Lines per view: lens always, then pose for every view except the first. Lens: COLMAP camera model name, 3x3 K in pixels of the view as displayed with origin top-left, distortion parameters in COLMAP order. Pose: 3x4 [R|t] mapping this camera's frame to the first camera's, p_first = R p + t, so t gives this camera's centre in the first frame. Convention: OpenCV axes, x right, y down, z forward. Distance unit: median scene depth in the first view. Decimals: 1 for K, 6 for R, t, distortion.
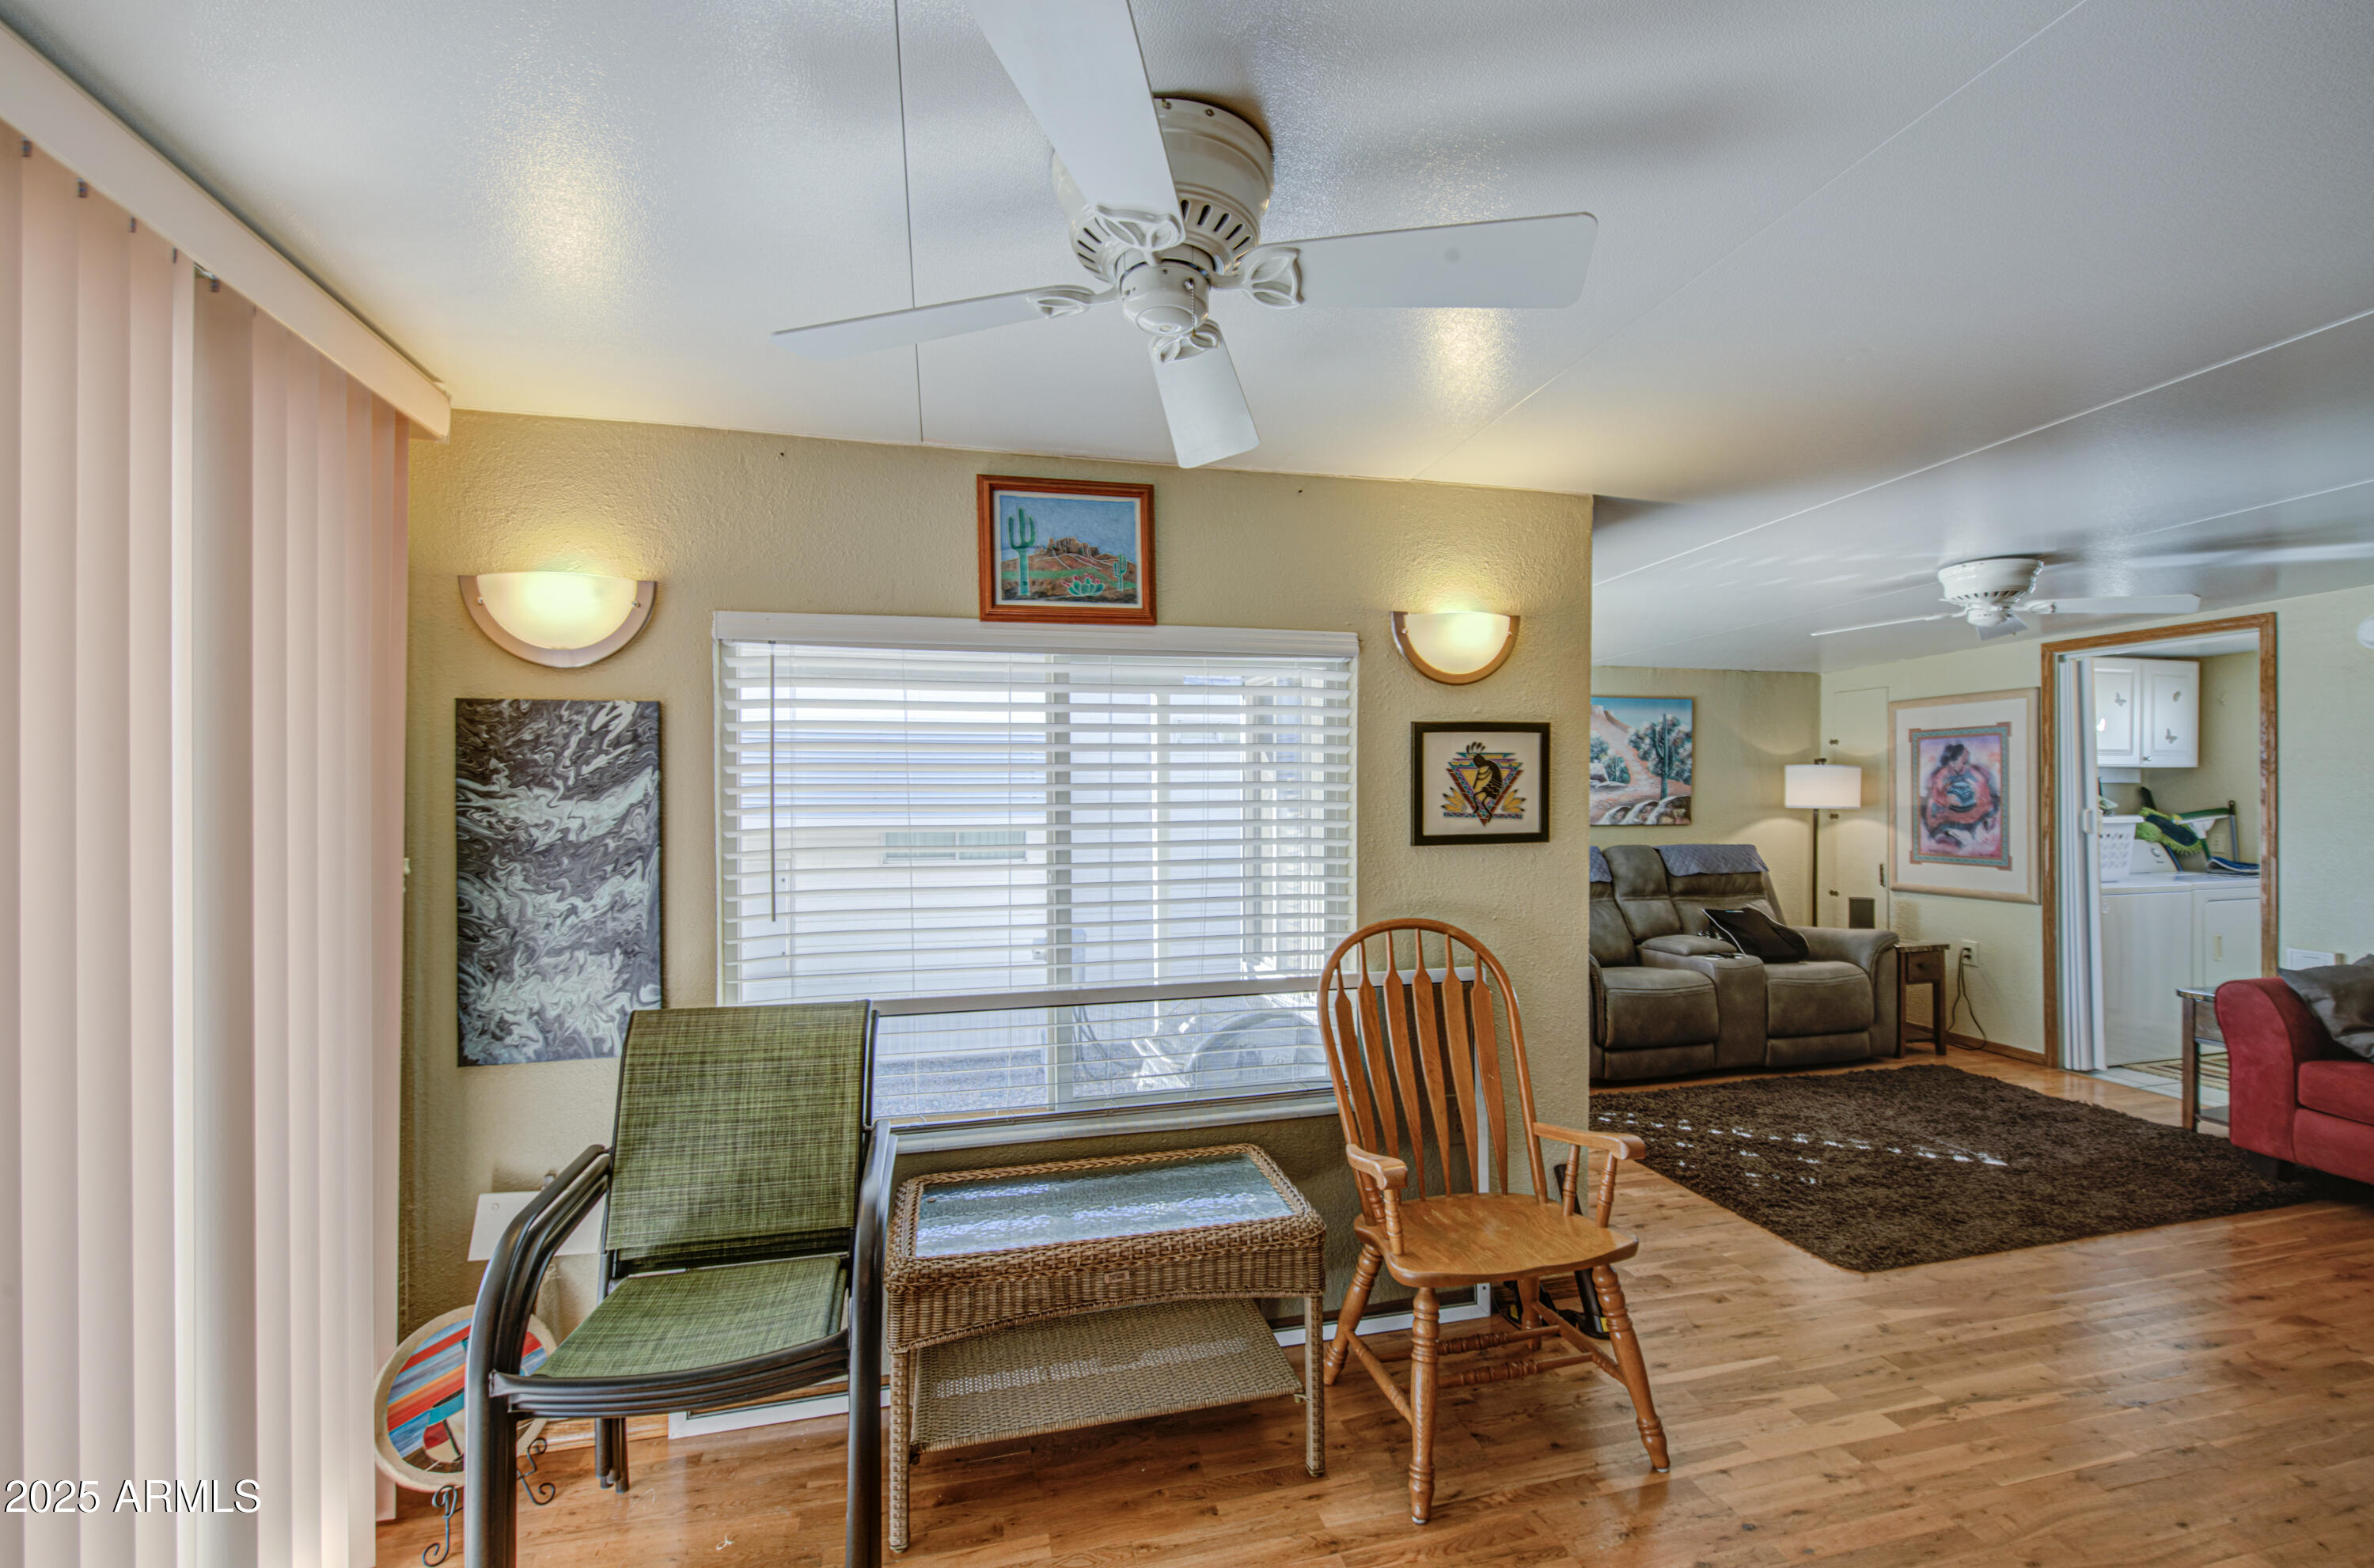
lens RADIAL K [[1020.8, 0, 1214.3], [0, 1020.8, 800.8], [0, 0, 1]] dist [-0.000021, -0.002984]
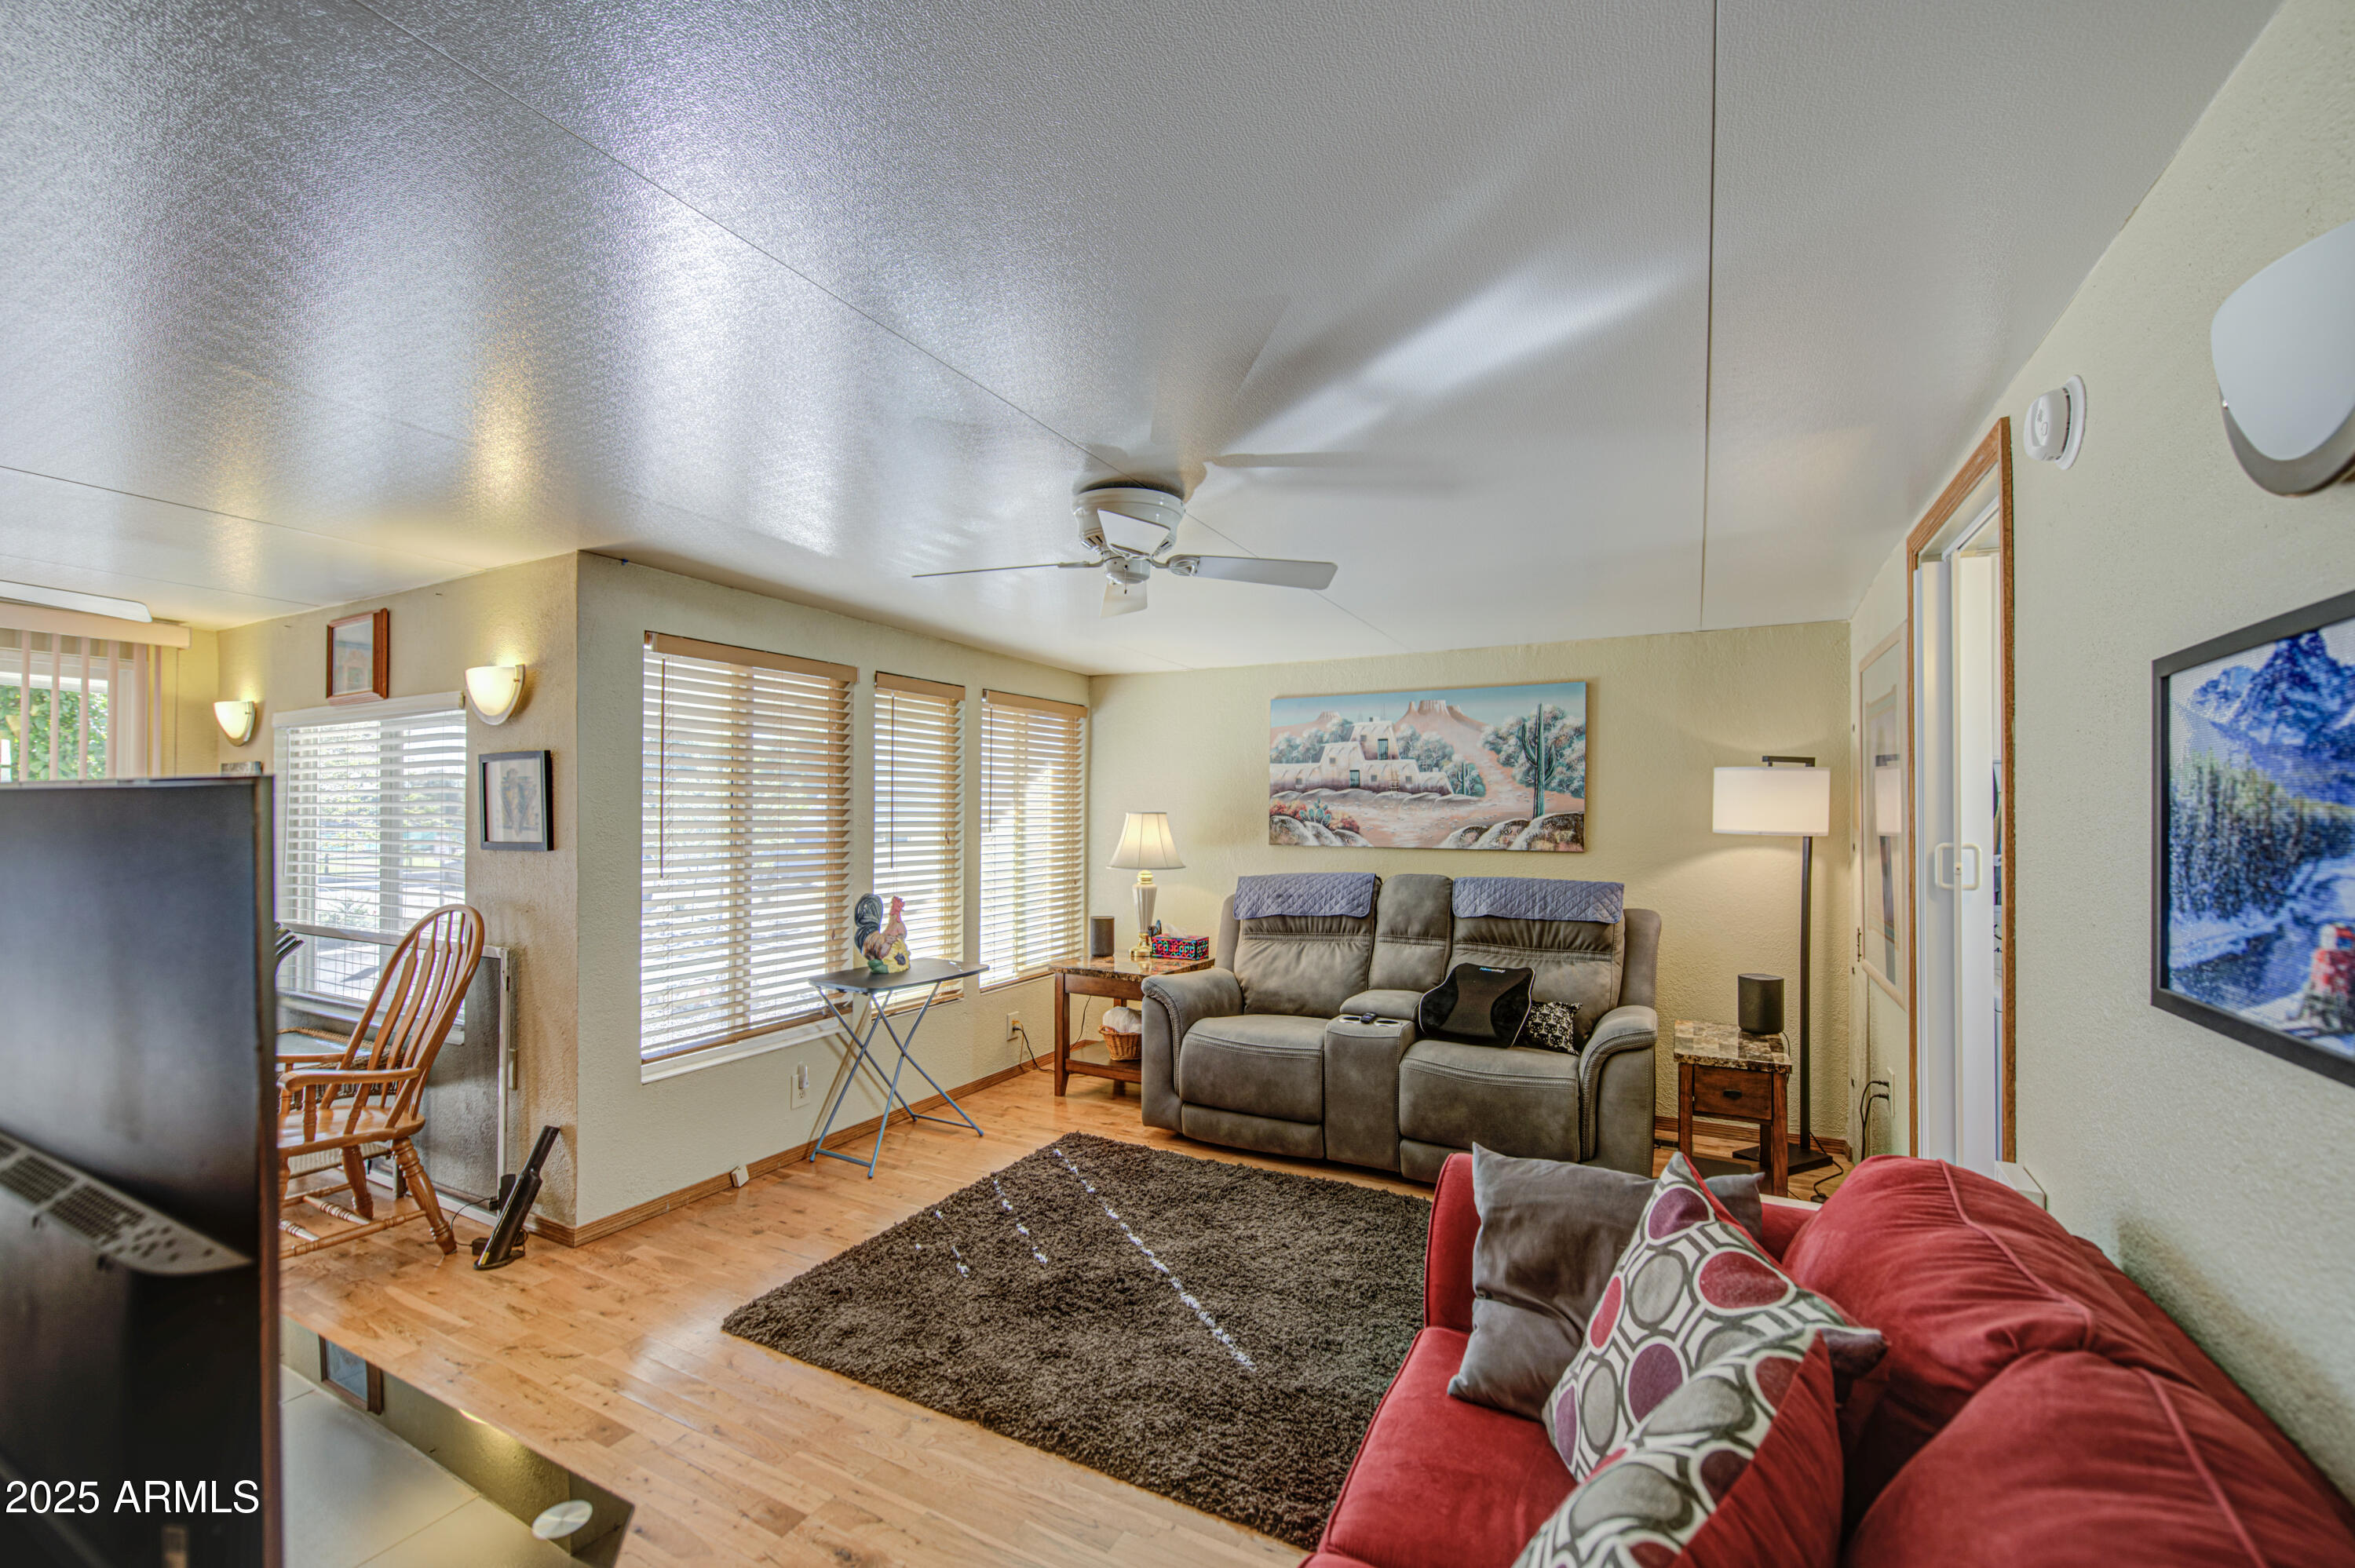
lens RADIAL K [[961.1, 0, 1189.5], [0, 961.1, 802.0], [0, 0, 1]] dist [0.000585, -0.006183]
pose [[0.740507, -0.001603, -0.672047, 0.849214], [-0.004929, 0.999957, -0.007816, -0.007001], [0.672030, 0.009101, 0.740468, 0.350398]]
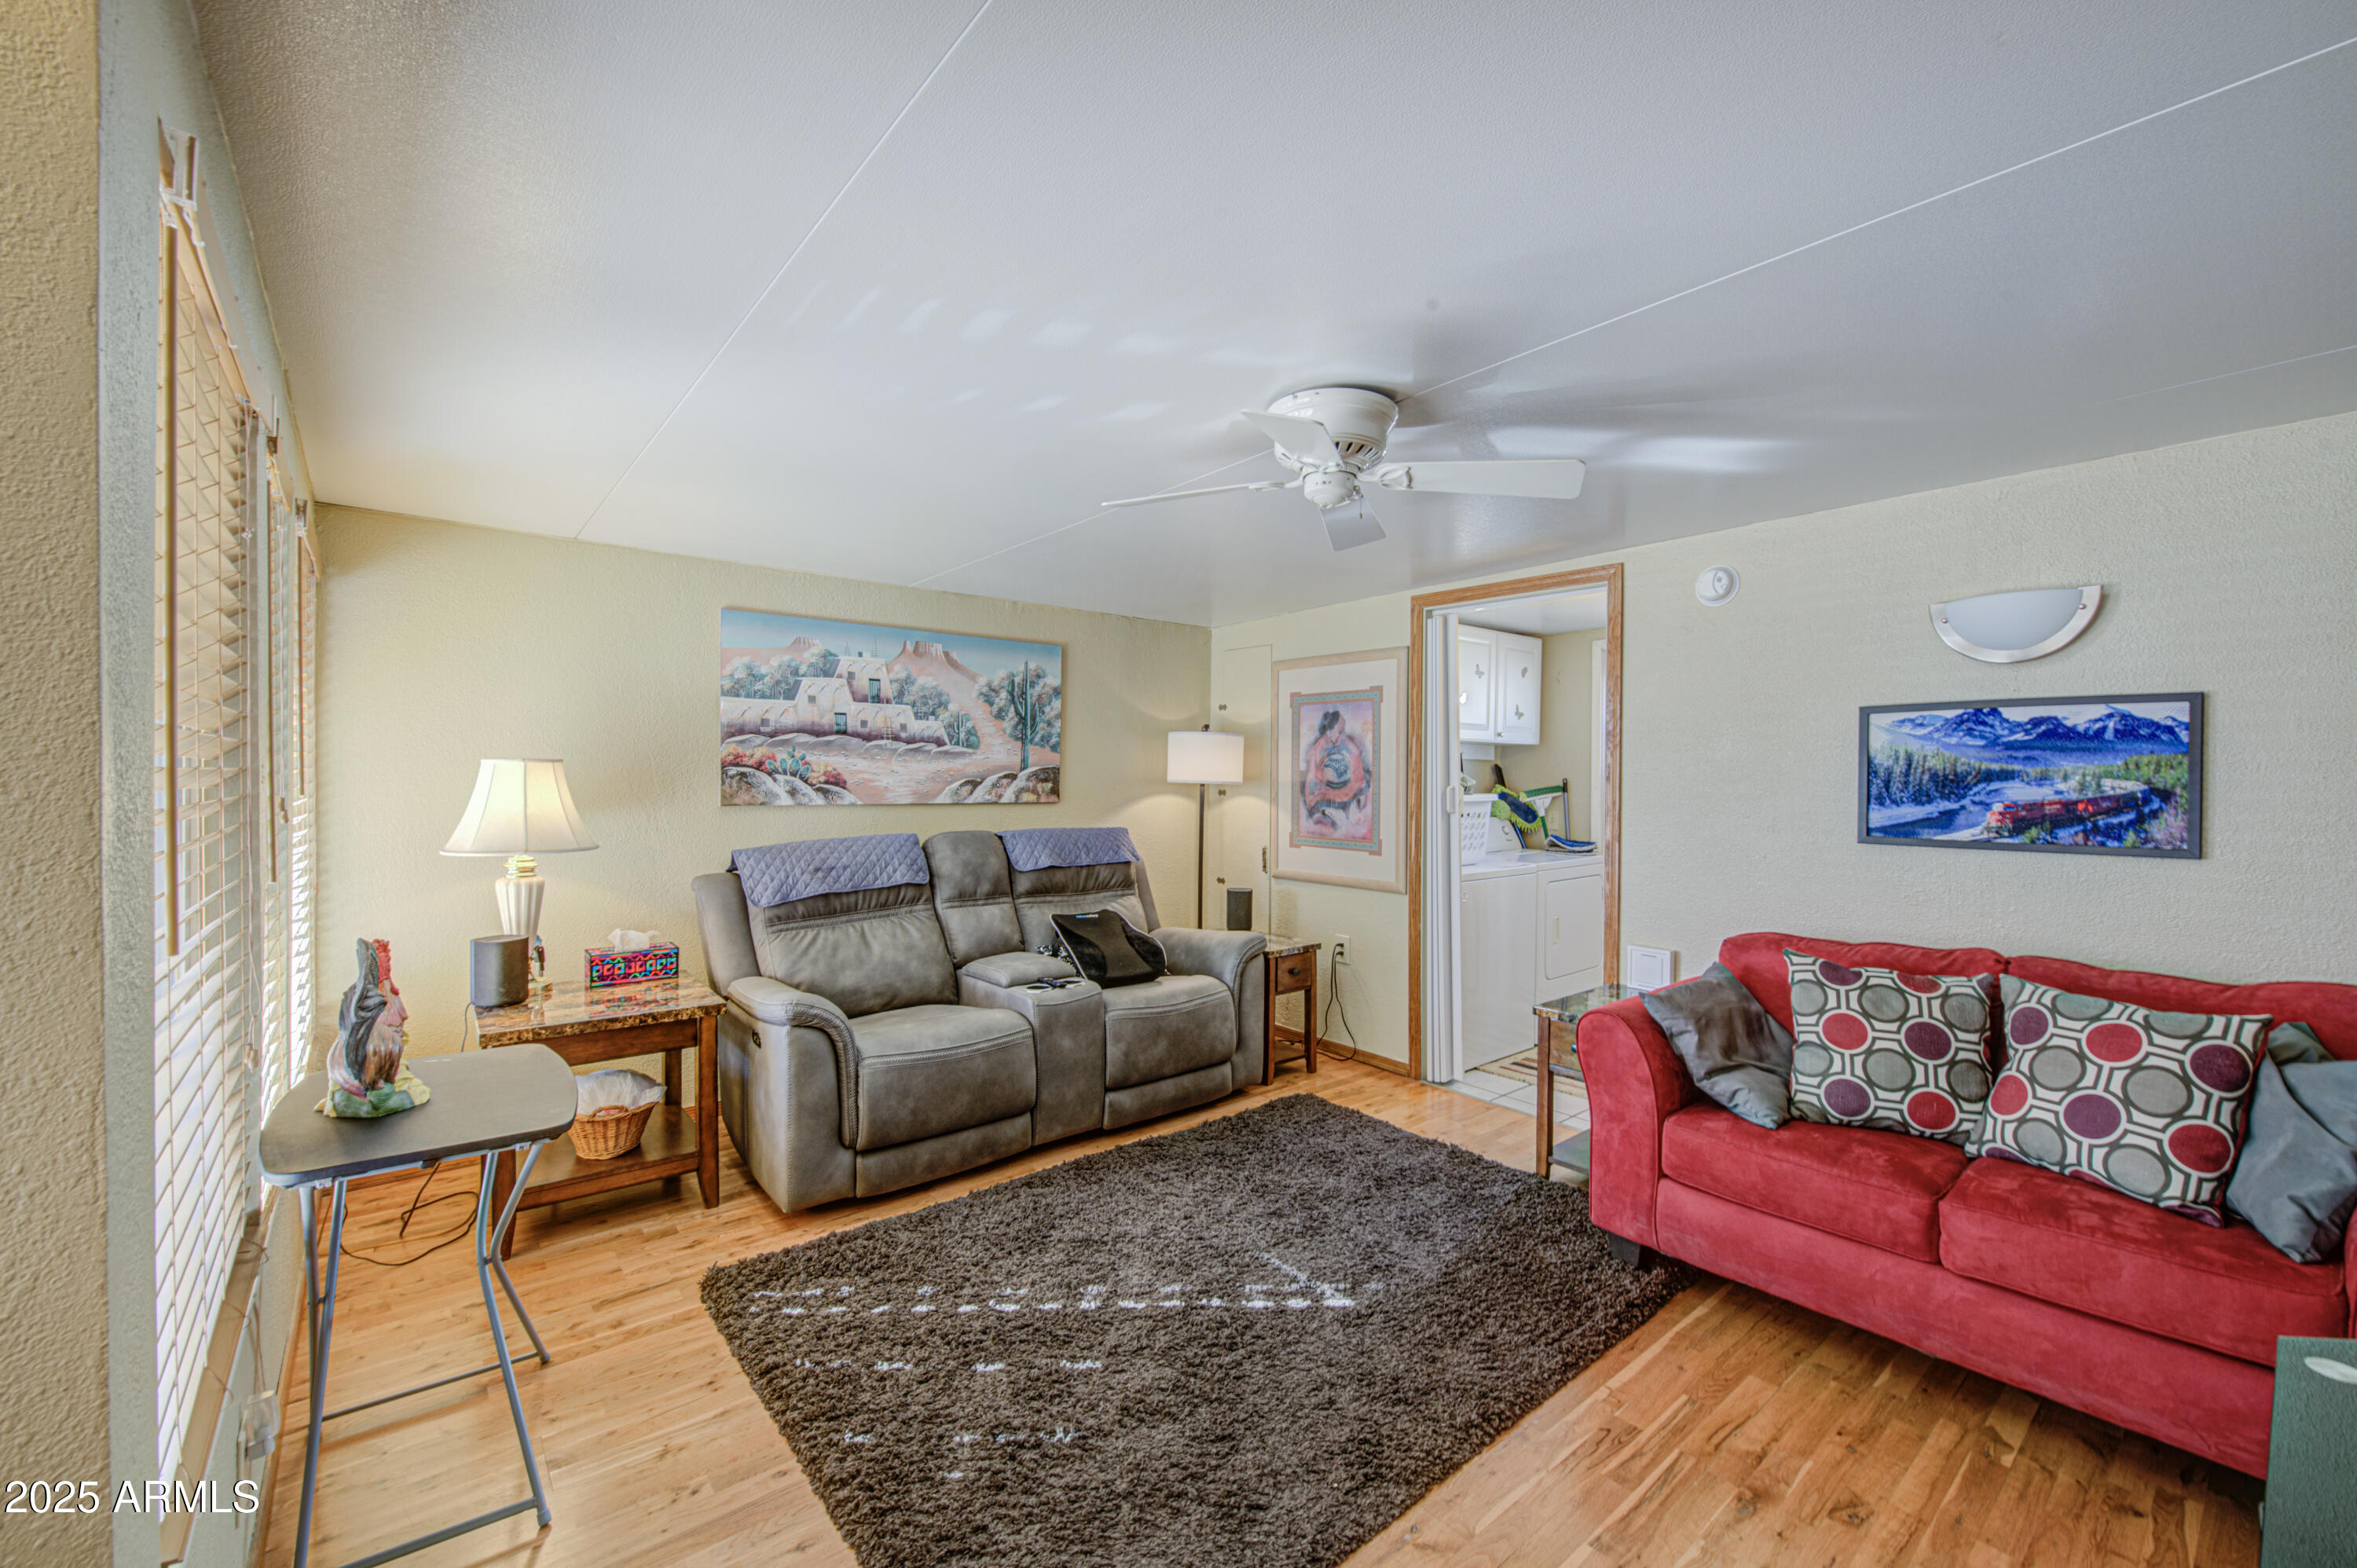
lens RADIAL K [[958.8, 0, 1197.1], [0, 958.8, 787.4], [0, 0, 1]] dist [0.000273, 0.000024]
pose [[0.901623, 0.004922, 0.432495, 0.281862], [-0.010748, 0.999881, 0.011028, 0.002249], [-0.432390, -0.014592, 0.901569, 0.325647]]
